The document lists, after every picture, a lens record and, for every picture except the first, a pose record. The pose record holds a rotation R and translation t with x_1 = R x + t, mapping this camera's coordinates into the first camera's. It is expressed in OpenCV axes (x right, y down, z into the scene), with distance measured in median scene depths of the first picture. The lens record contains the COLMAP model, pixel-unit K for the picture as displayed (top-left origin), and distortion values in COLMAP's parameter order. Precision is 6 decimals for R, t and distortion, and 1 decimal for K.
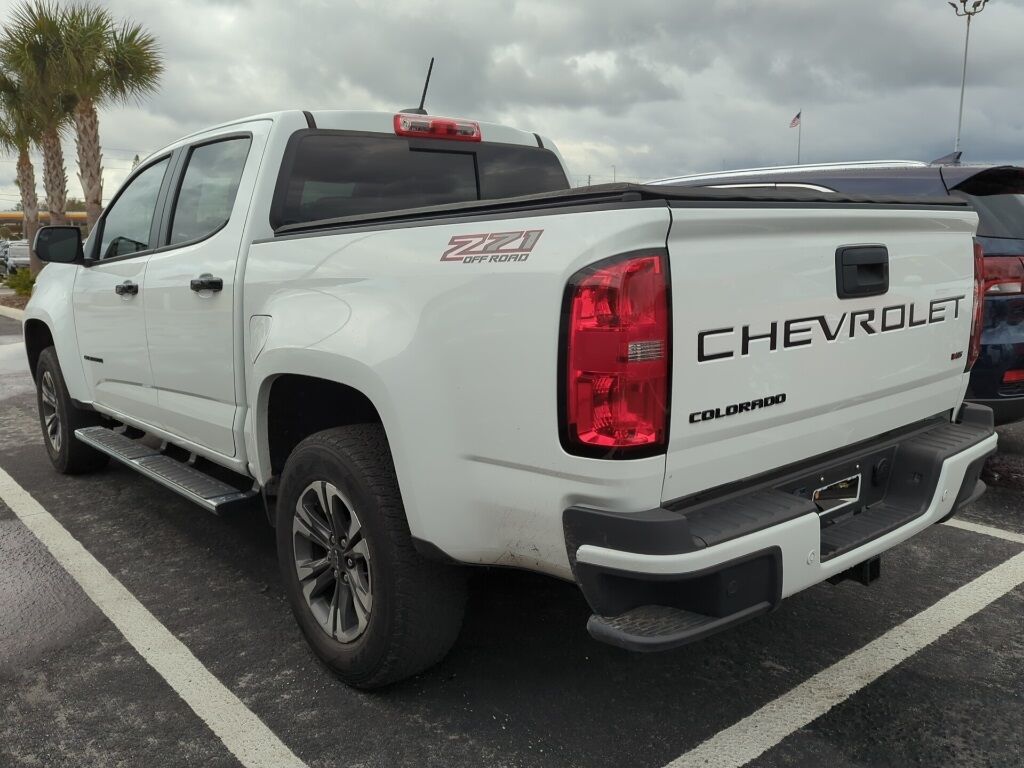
lens RADIAL K [[828.3, 0, 512.3], [0, 828.3, 414.6], [0, 0, 1]] dist [0.117955, -0.001851]
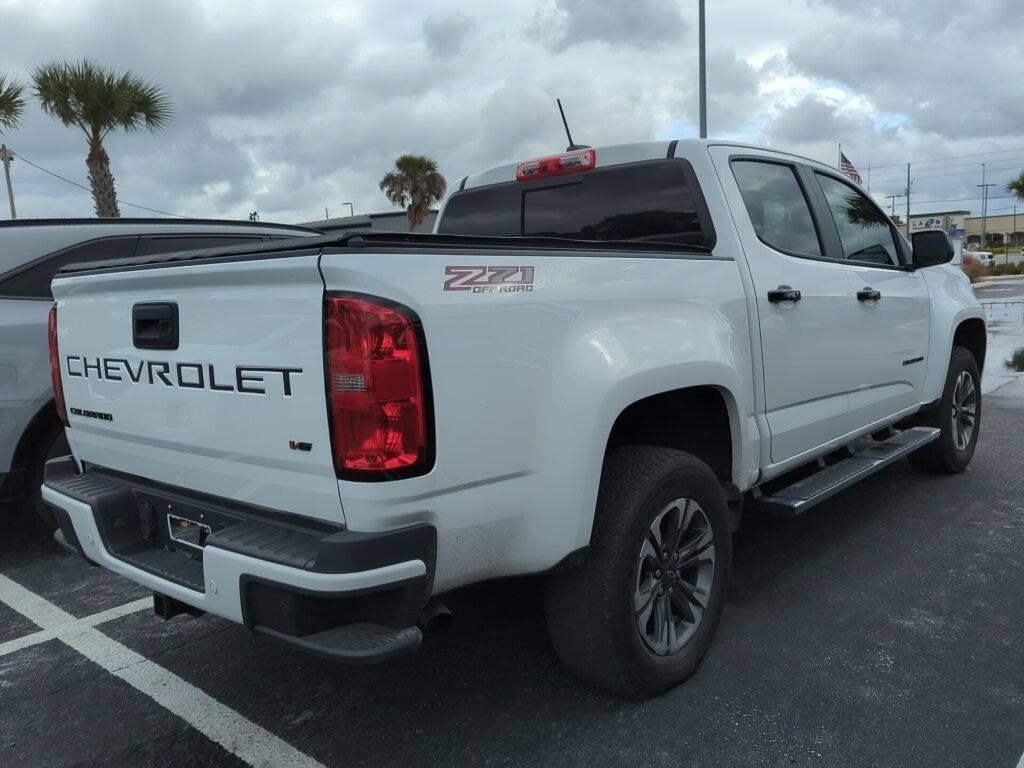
lens RADIAL K [[830.2, 0, 513.7], [0, 830.2, 385.9], [0, 0, 1]] dist [-0.001083, 0.001097]
pose [[0.141144, 0.138596, -0.980240, 1.459122], [-0.147663, 0.982023, 0.117586, -0.272603], [0.978915, 0.128149, 0.159072, 1.224482]]
